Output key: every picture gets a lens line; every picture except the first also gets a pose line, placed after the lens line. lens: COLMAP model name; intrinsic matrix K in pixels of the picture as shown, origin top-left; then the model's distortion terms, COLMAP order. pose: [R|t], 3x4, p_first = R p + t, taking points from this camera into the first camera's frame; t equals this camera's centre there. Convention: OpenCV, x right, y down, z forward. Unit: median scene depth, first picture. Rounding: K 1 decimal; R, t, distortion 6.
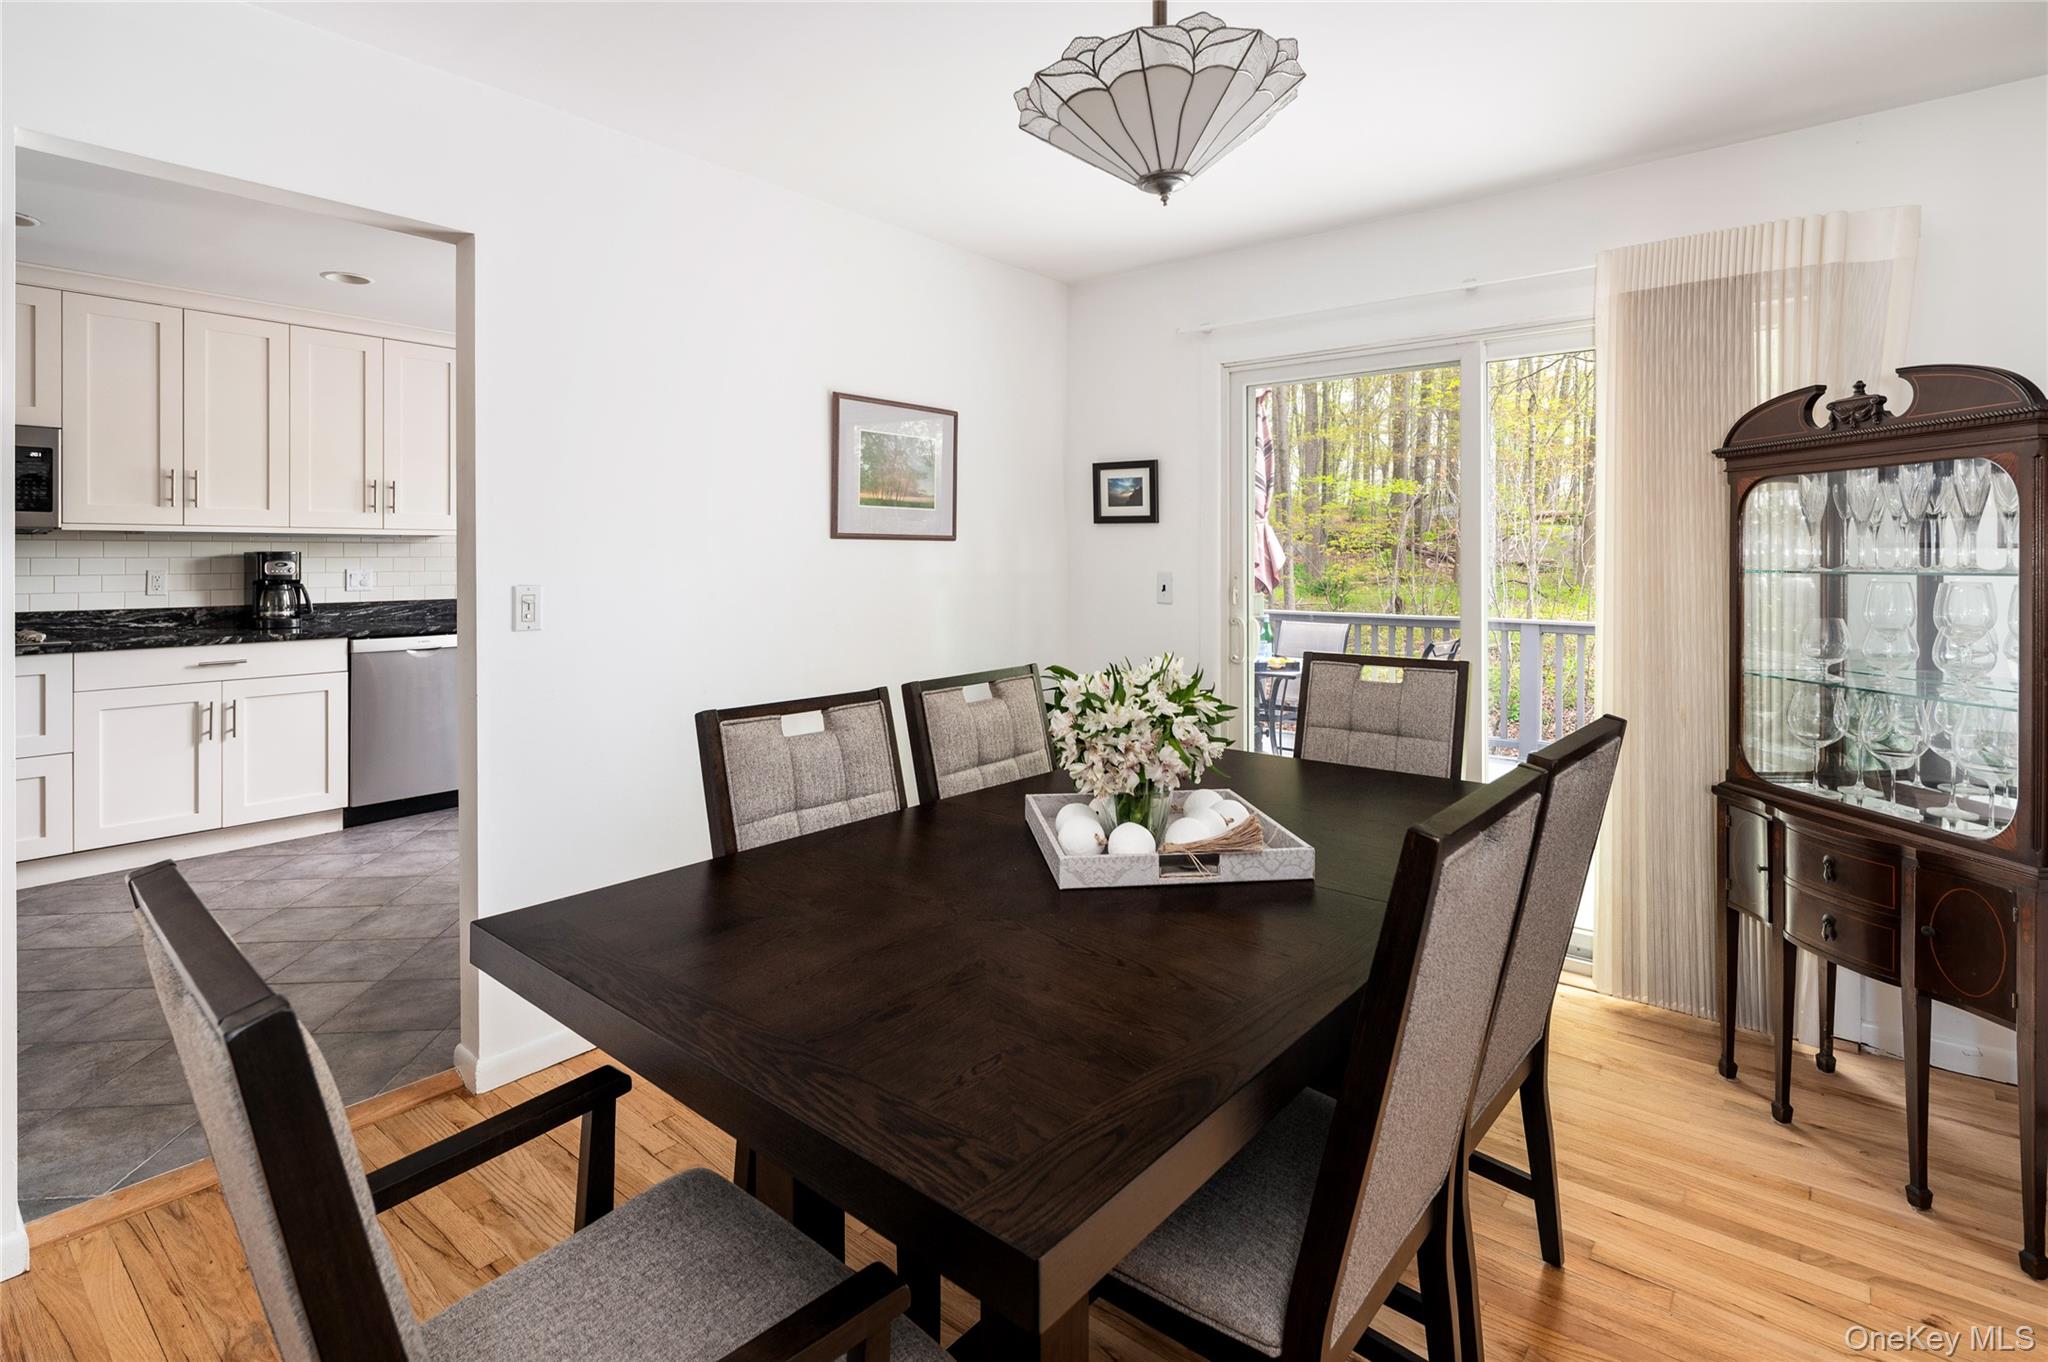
lens RADIAL K [[998.6, 0, 1024.6], [0, 998.6, 554.2], [0, 0, 1]] dist [0.002312, -0.004343]
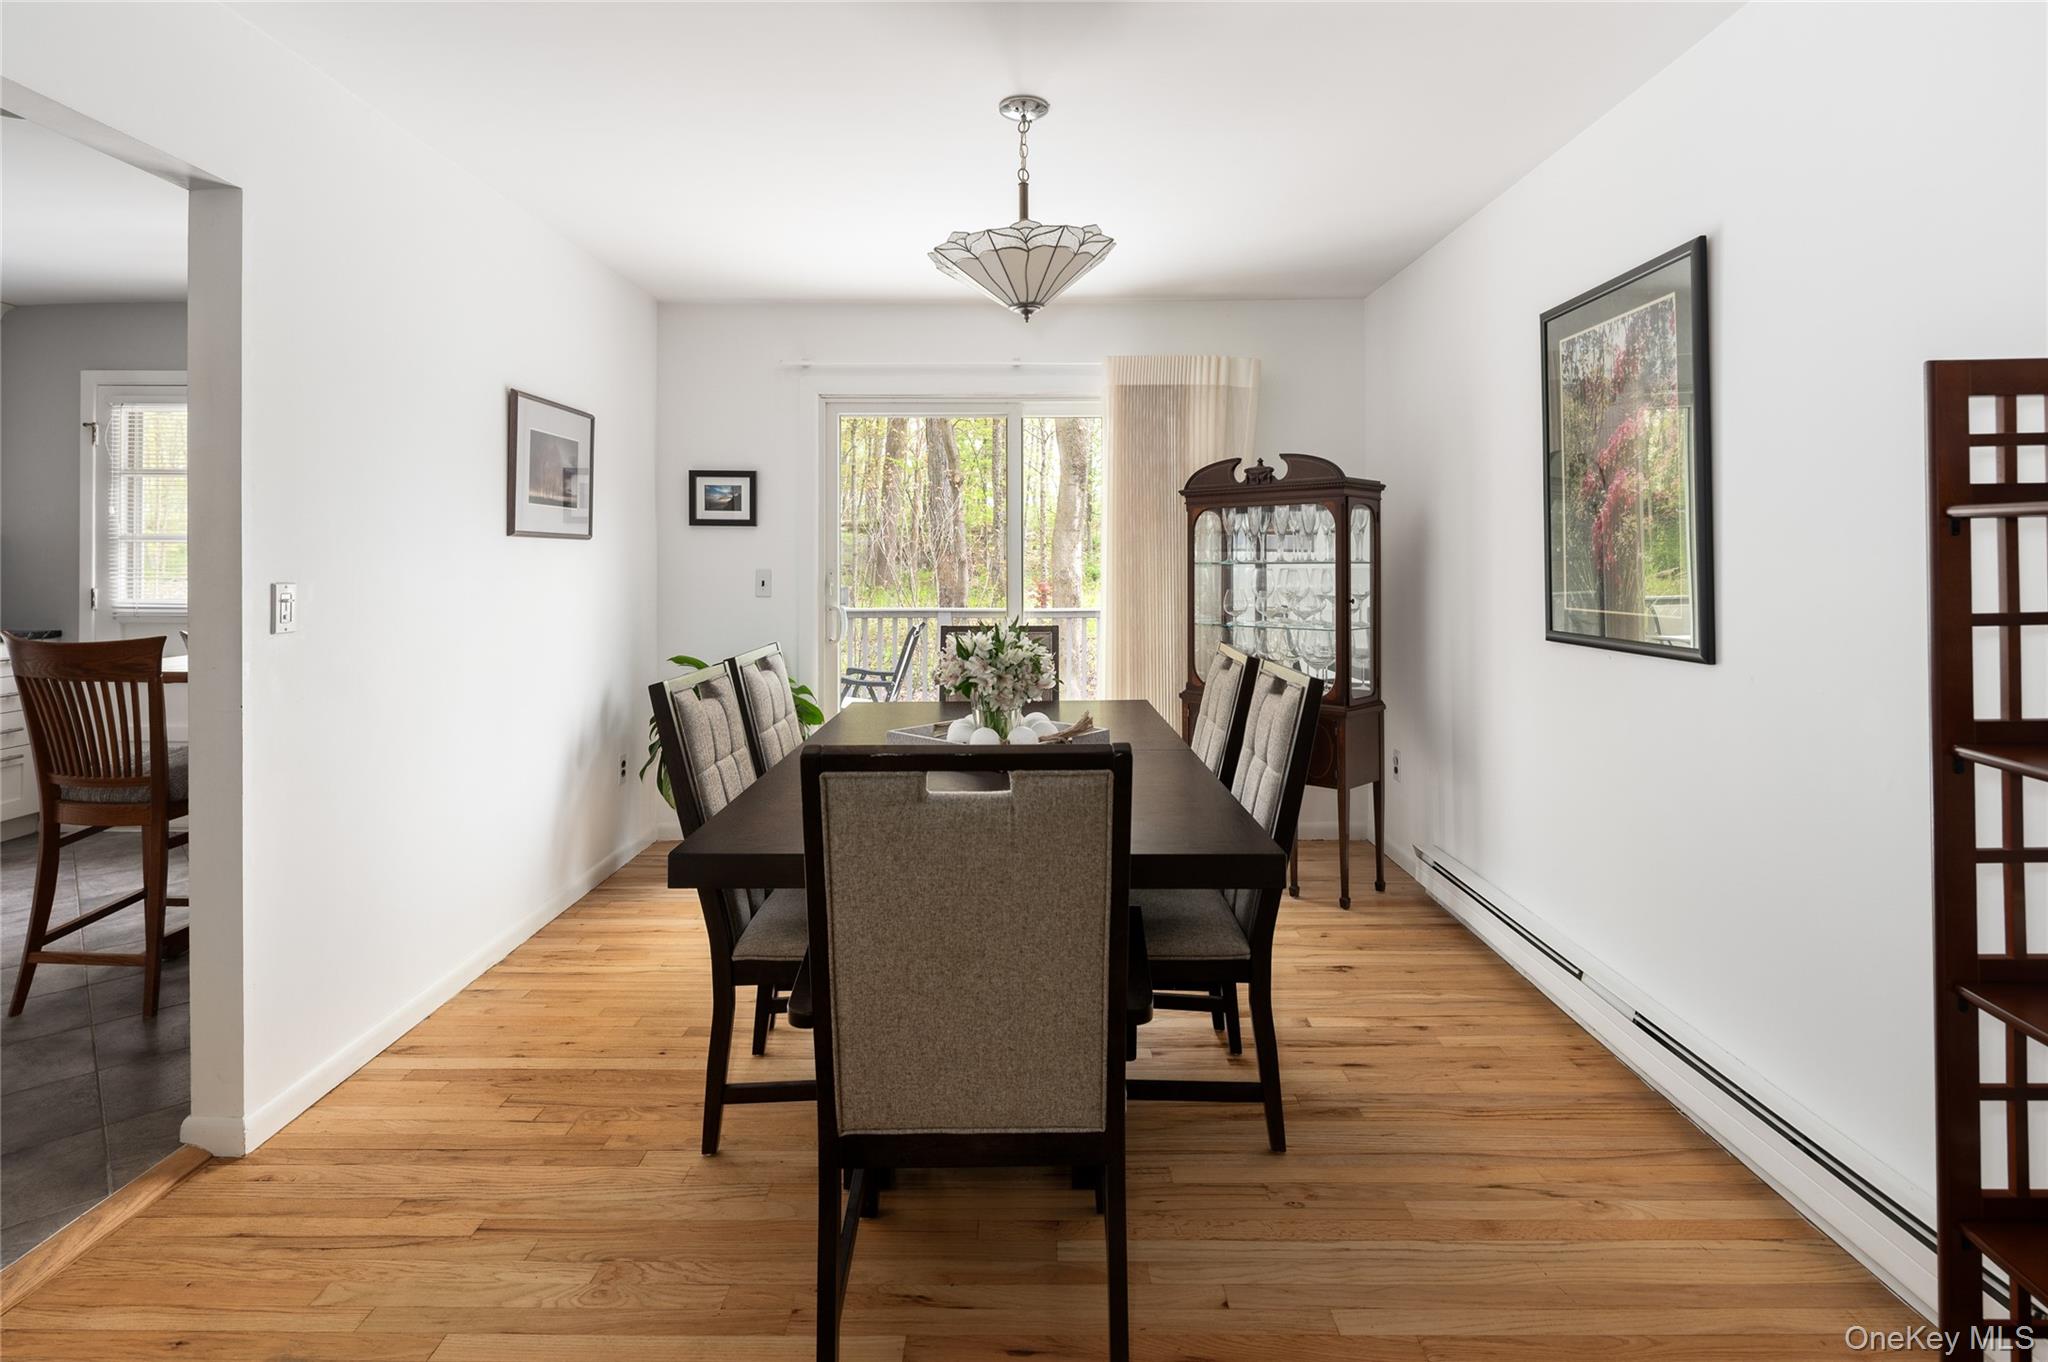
lens RADIAL K [[998.6, 0, 1024.6], [0, 998.6, 554.2], [0, 0, 1]] dist [0.002312, -0.004343]
pose [[0.777229, 0.003146, 0.629210, -0.549896], [-0.000418, 0.999990, -0.004483, 0.008691], [-0.629217, 0.003222, 0.777223, -0.125445]]
